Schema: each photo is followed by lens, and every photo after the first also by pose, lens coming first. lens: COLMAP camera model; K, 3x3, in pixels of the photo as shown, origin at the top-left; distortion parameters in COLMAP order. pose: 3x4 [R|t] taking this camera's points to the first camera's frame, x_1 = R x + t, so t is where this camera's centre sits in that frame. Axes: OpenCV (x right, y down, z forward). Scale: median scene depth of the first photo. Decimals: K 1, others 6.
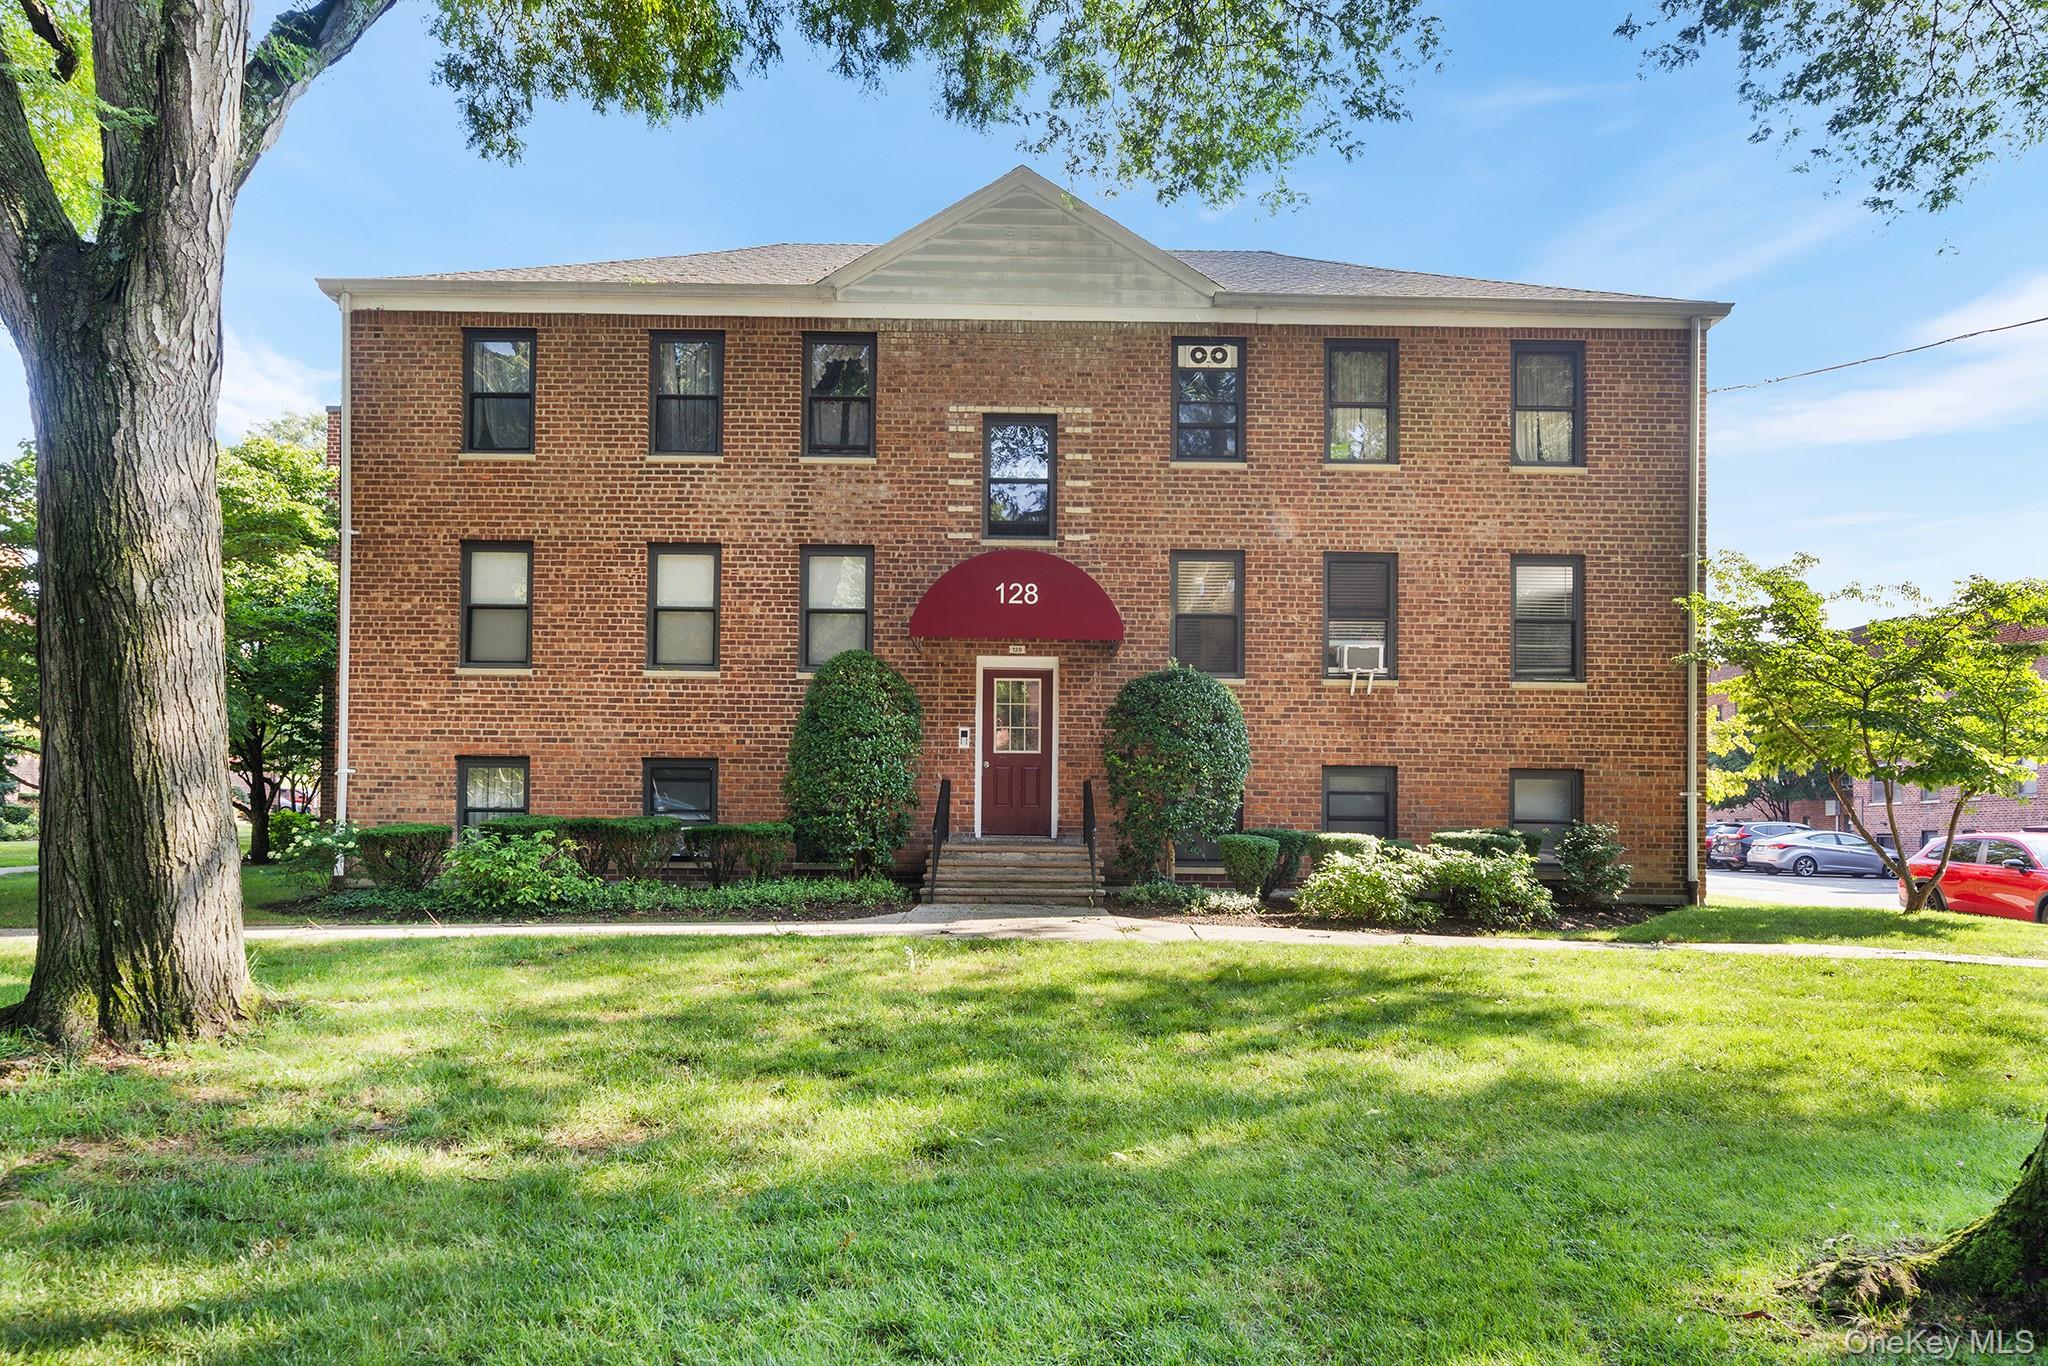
lens RADIAL K [[1238.0, 0, 1023.8], [0, 1238.0, 699.8], [0, 0, 1]] dist [-0.000035, 0.000410]
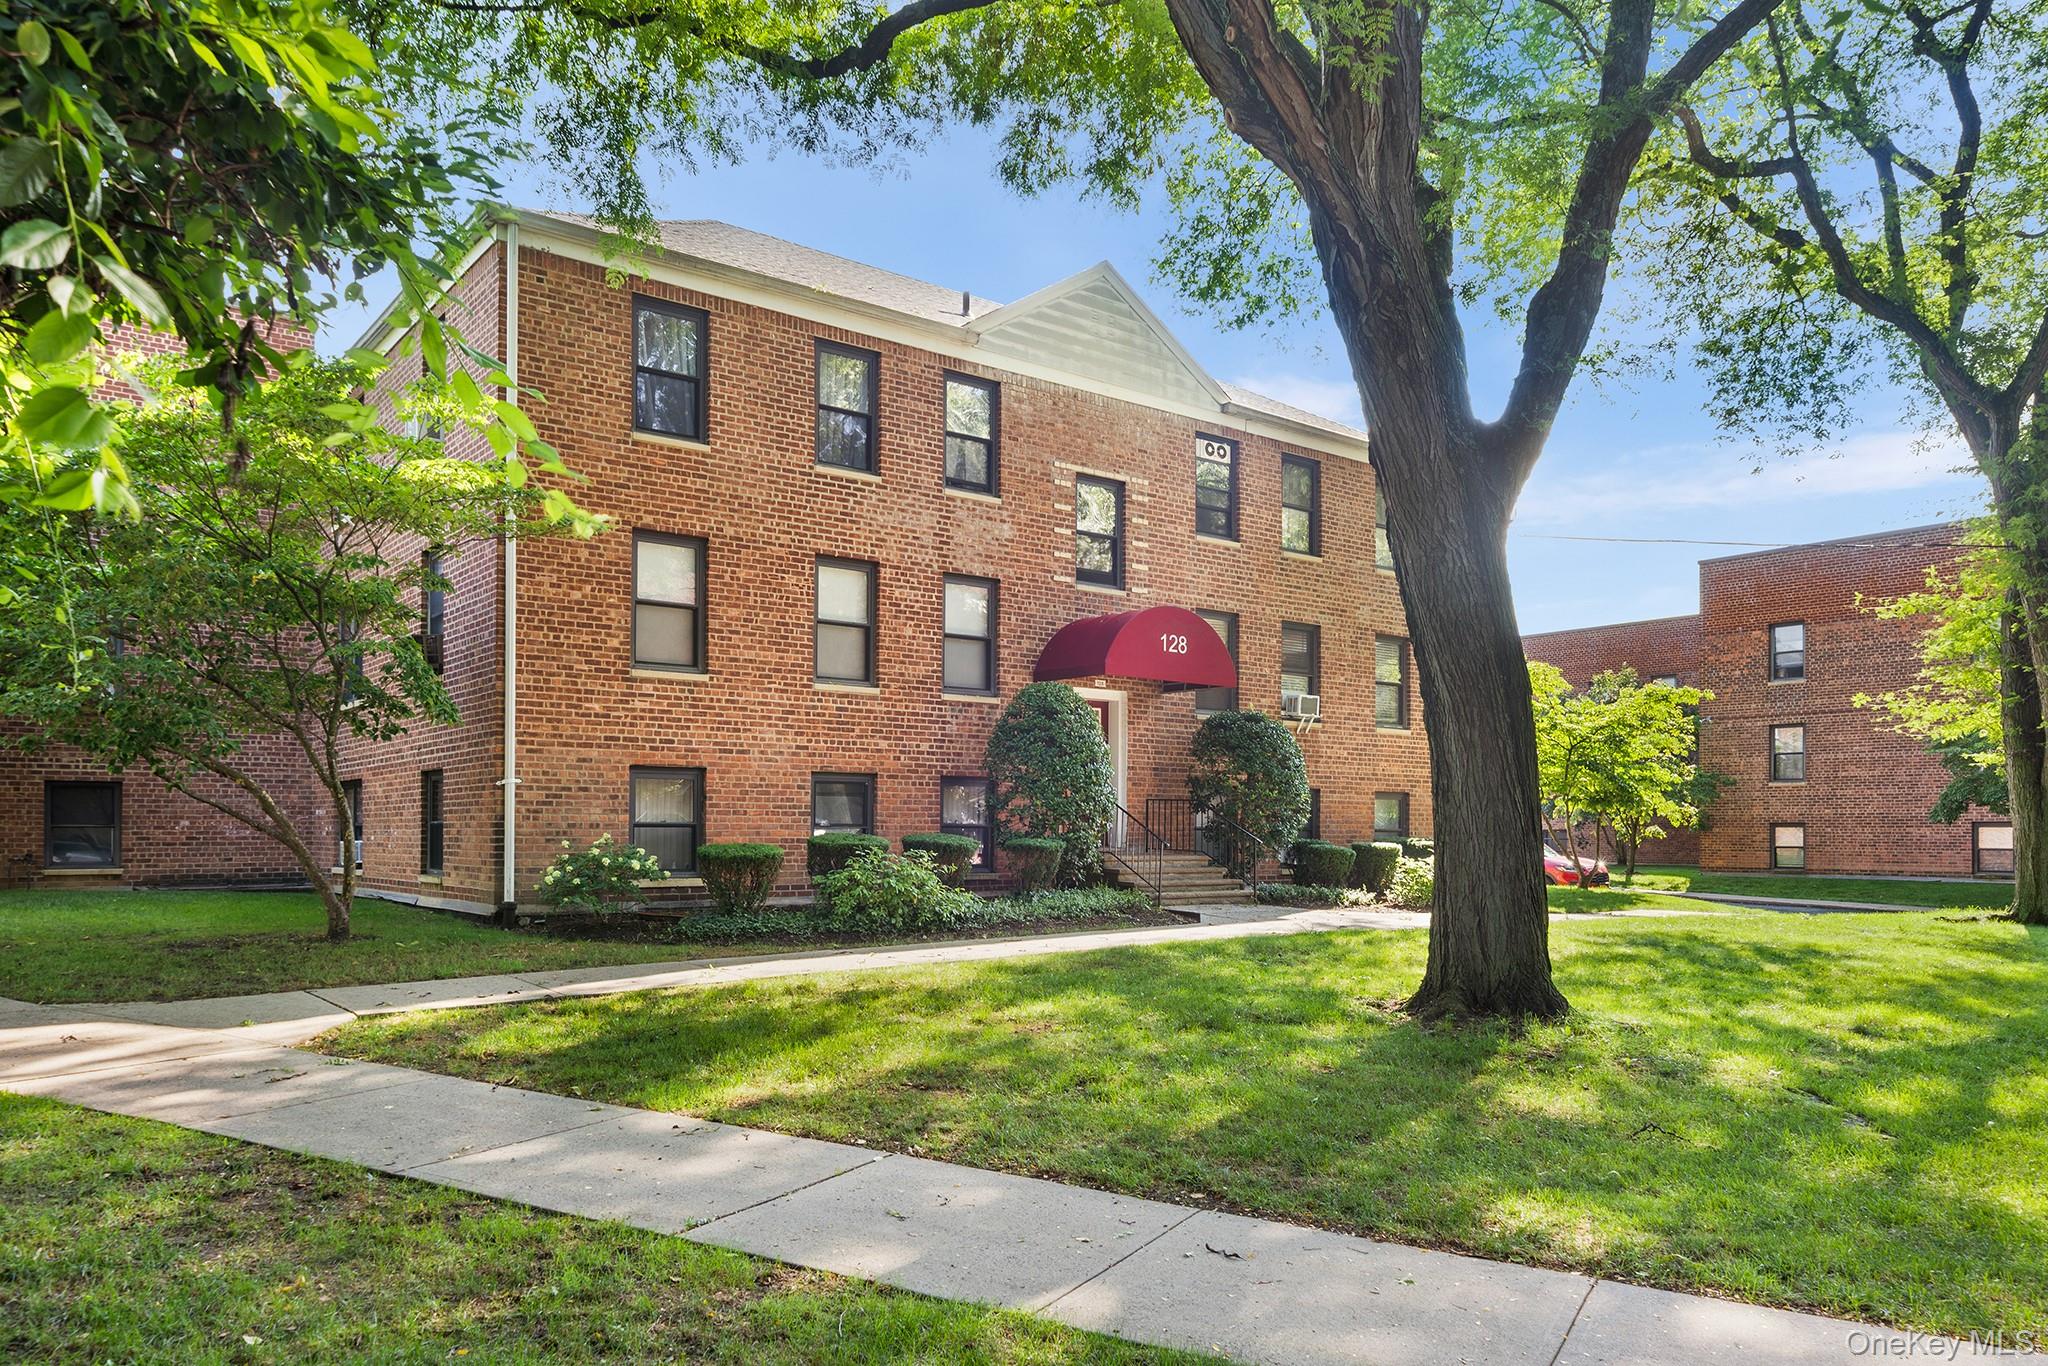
lens RADIAL K [[1404.0, 0, 1024.4], [0, 1404.0, 672.9], [0, 0, 1]] dist [-0.007164, -0.000740]
pose [[0.796433, 0.061530, 0.601589, -0.839393], [-0.057139, 0.998016, -0.026430, -0.011766], [-0.602022, -0.013325, 0.798368, 0.003169]]
